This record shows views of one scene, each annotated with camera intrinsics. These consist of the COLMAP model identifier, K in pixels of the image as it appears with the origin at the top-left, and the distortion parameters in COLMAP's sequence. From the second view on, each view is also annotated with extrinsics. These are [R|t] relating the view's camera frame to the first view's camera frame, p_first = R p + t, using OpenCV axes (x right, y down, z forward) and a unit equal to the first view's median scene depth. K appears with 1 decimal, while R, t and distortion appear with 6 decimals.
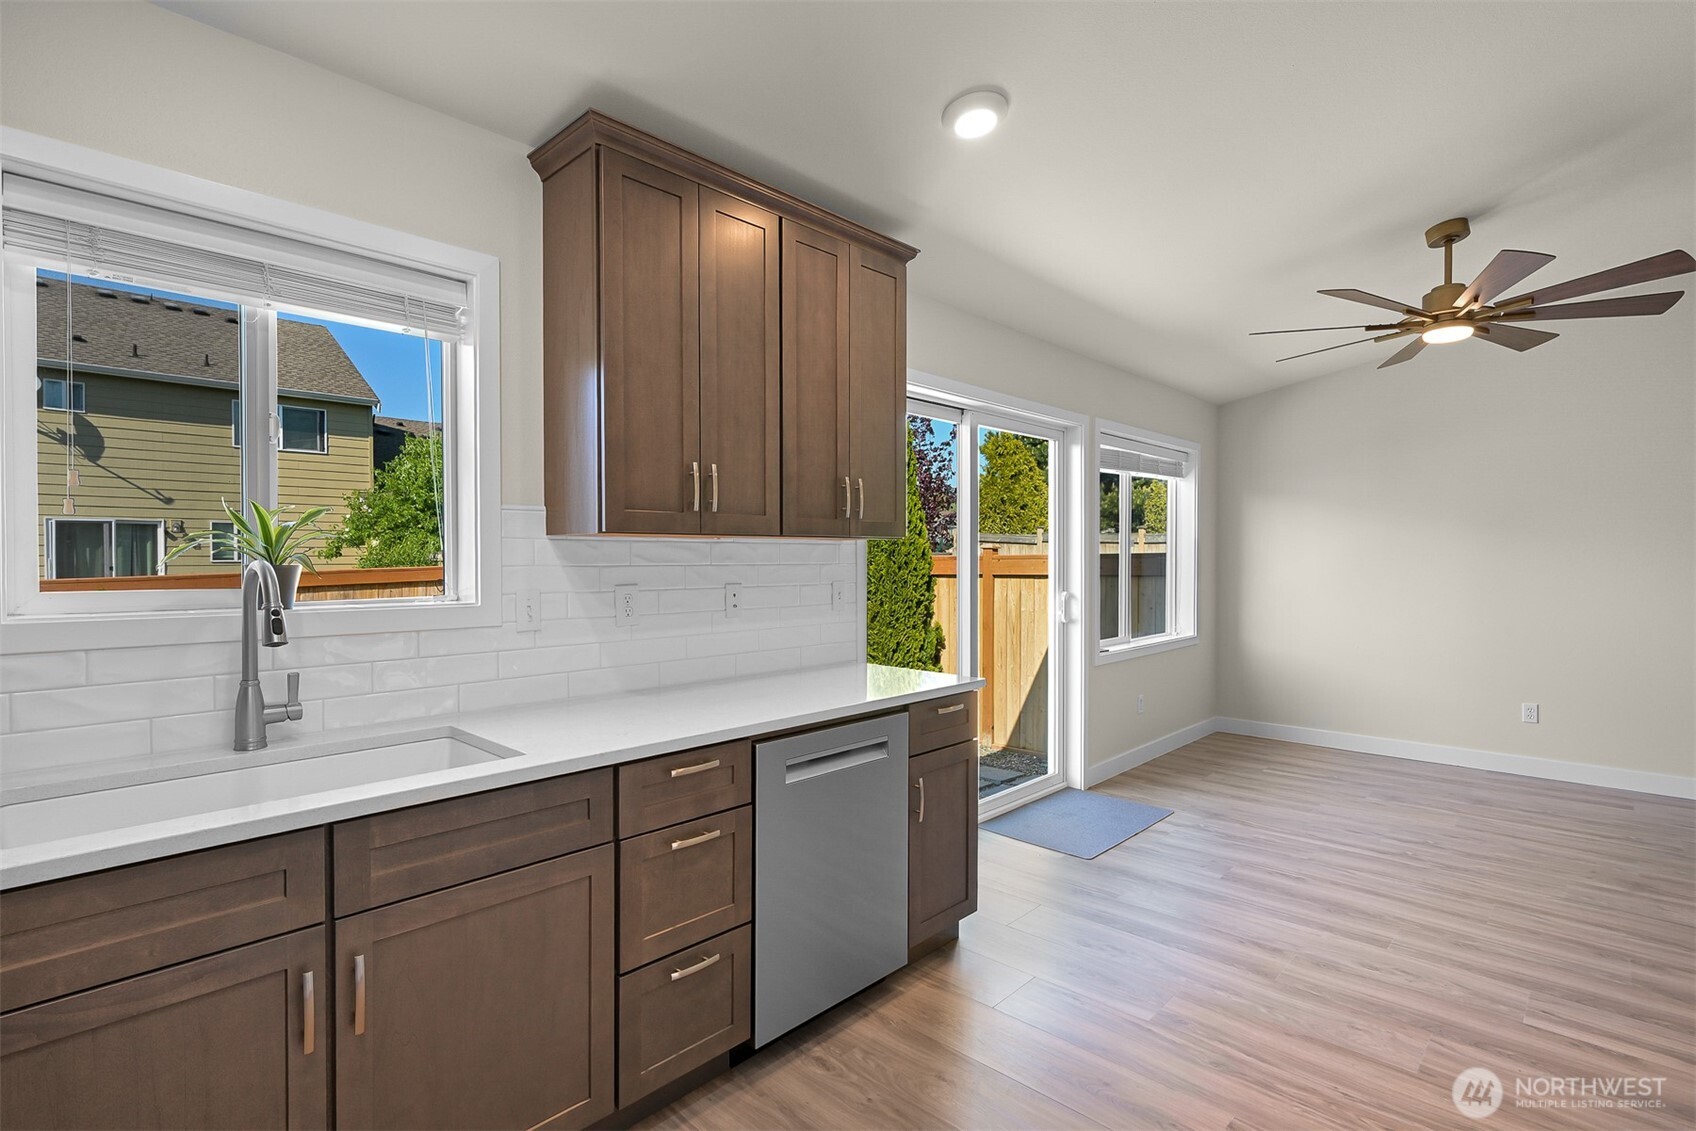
lens RADIAL K [[814.3, 0, 841.7], [0, 814.3, 561.6], [0, 0, 1]] dist [-0.007800, 0.002168]
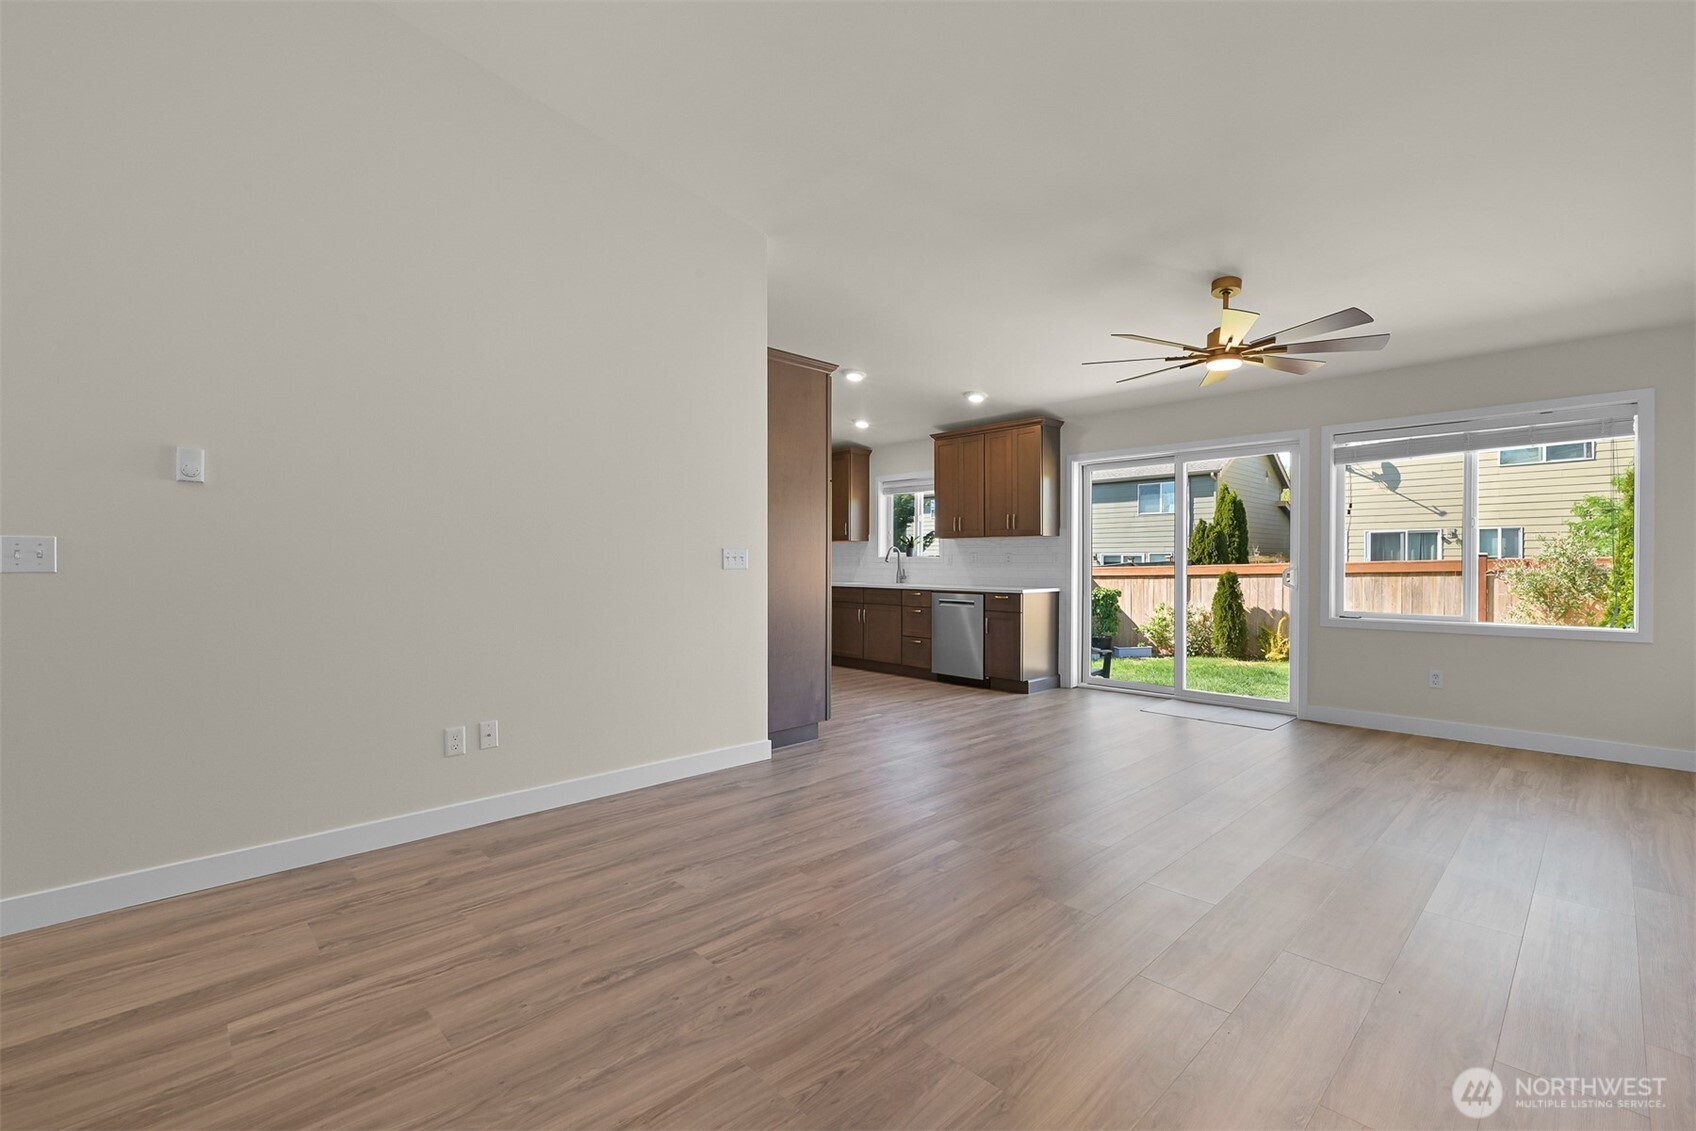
lens RADIAL K [[743.1, 0, 860.5], [0, 743.1, 564.0], [0, 0, 1]] dist [0.007727, -0.000236]
pose [[-0.052195, 0.003827, -0.998630, 1.922593], [-0.009157, 0.999949, 0.004311, 0.043550], [0.998595, 0.009370, -0.052157, 0.477495]]
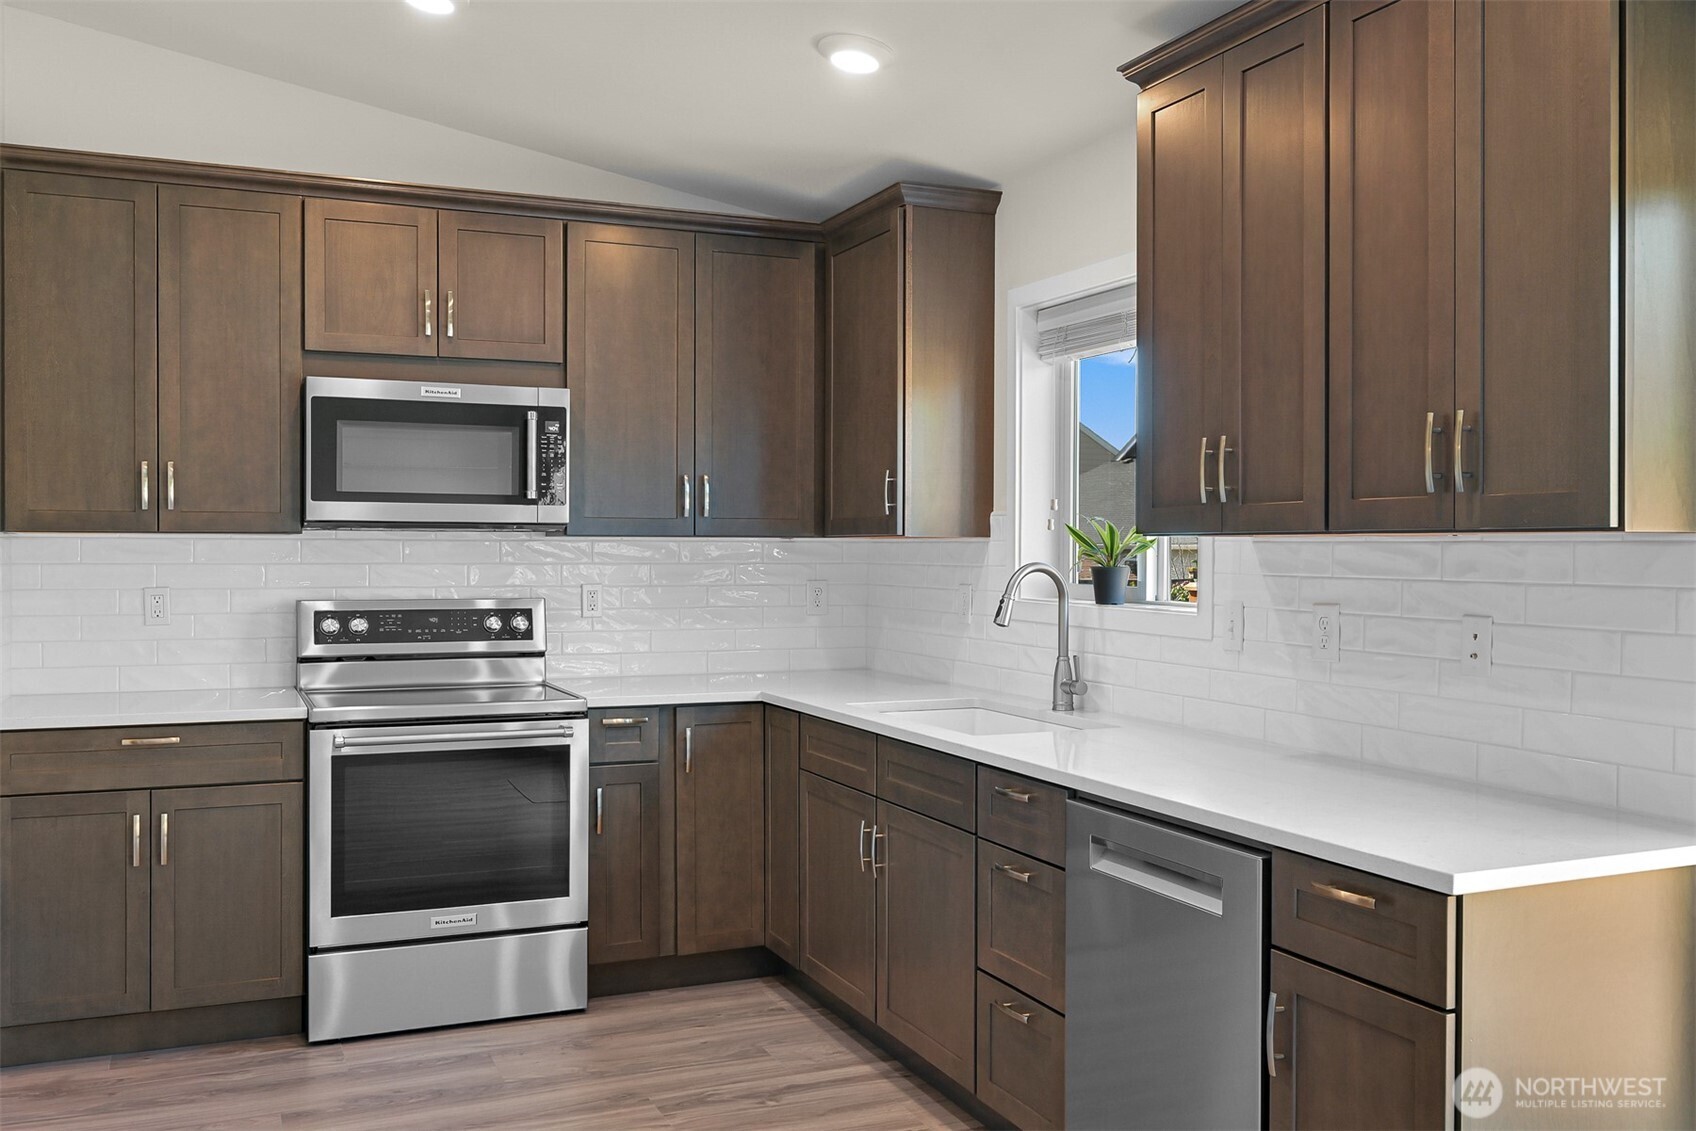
lens RADIAL K [[1519.6, 0, 874.9], [0, 1519.6, 558.2], [0, 0, 1]] dist [-0.000826, -0.005860]
pose [[-0.383389, 0.007040, -0.923560, 0.758776], [-0.009108, 0.999894, 0.011403, -0.015652], [0.923542, 0.012783, -0.383284, 0.785874]]
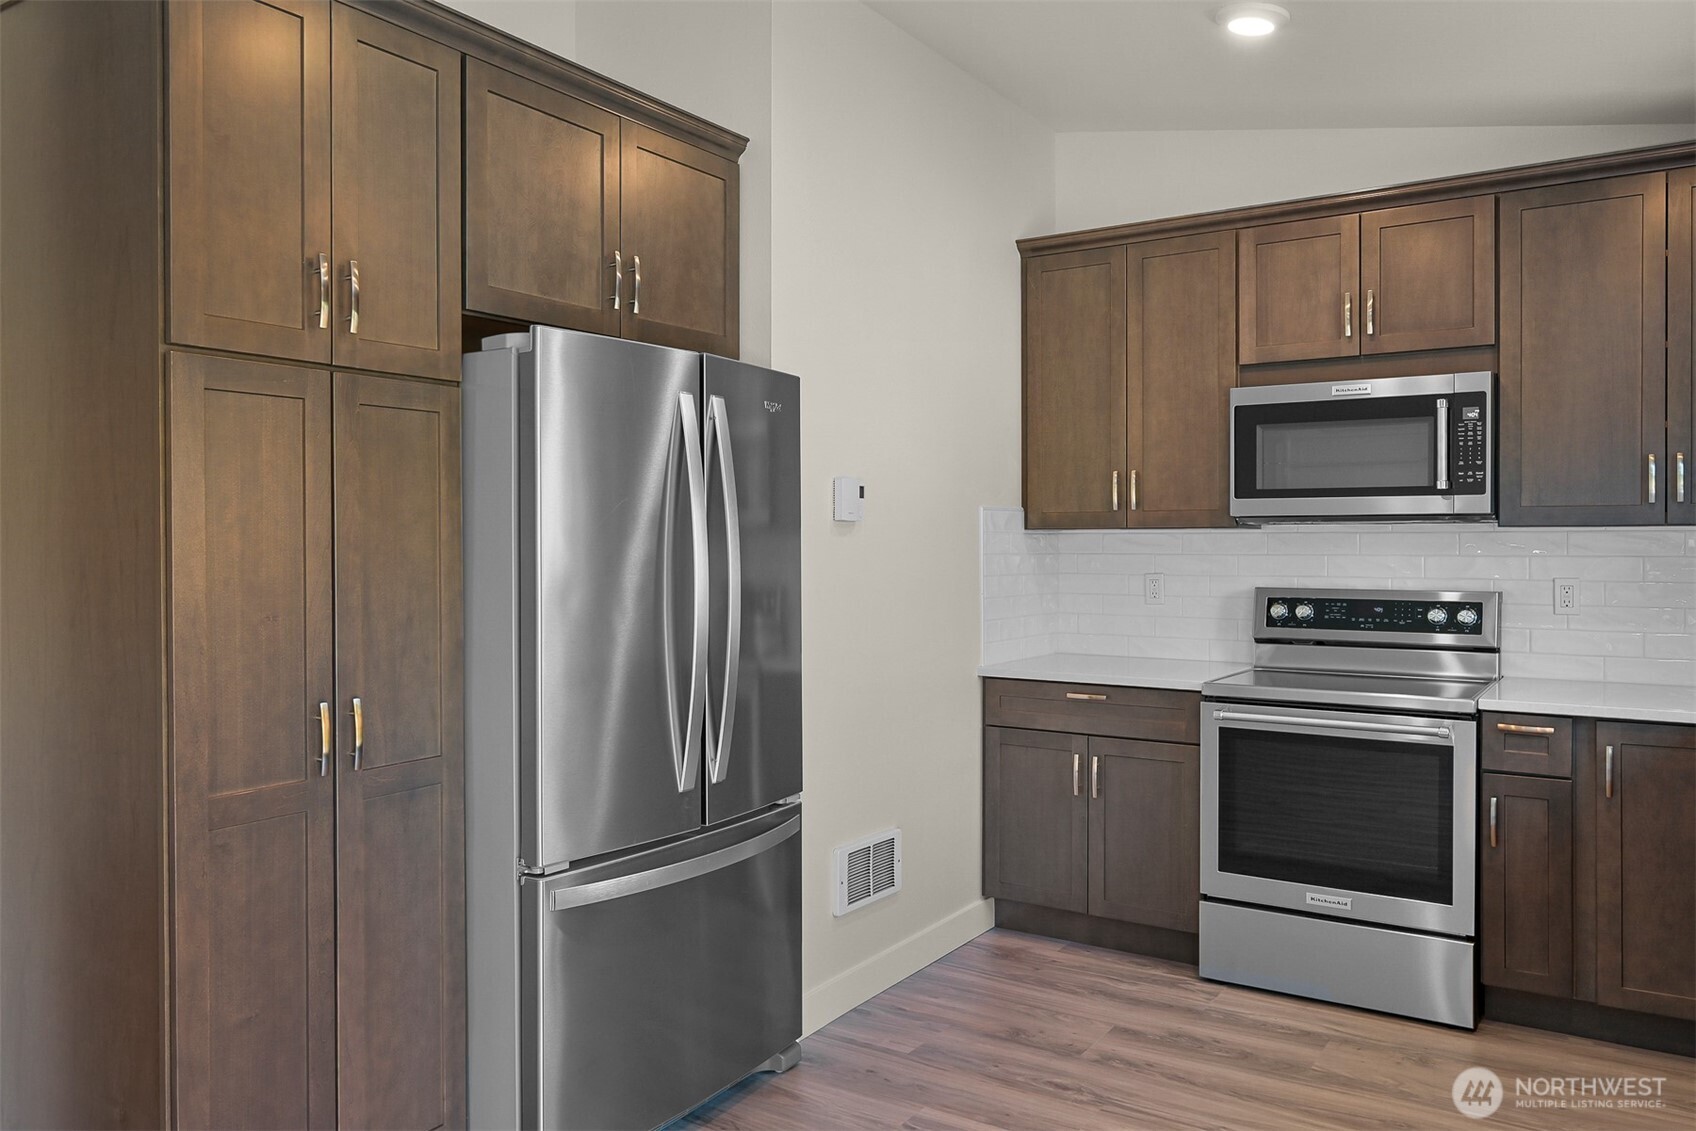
lens RADIAL K [[1273.4, 0, 819.5], [0, 1273.4, 551.4], [0, 0, 1]] dist [0.009090, -0.005655]
pose [[-0.986204, 0.005675, -0.165438, 0.369514], [0.003024, 0.999863, 0.016271, -0.016095], [0.165507, 0.015546, -0.986086, 0.972130]]
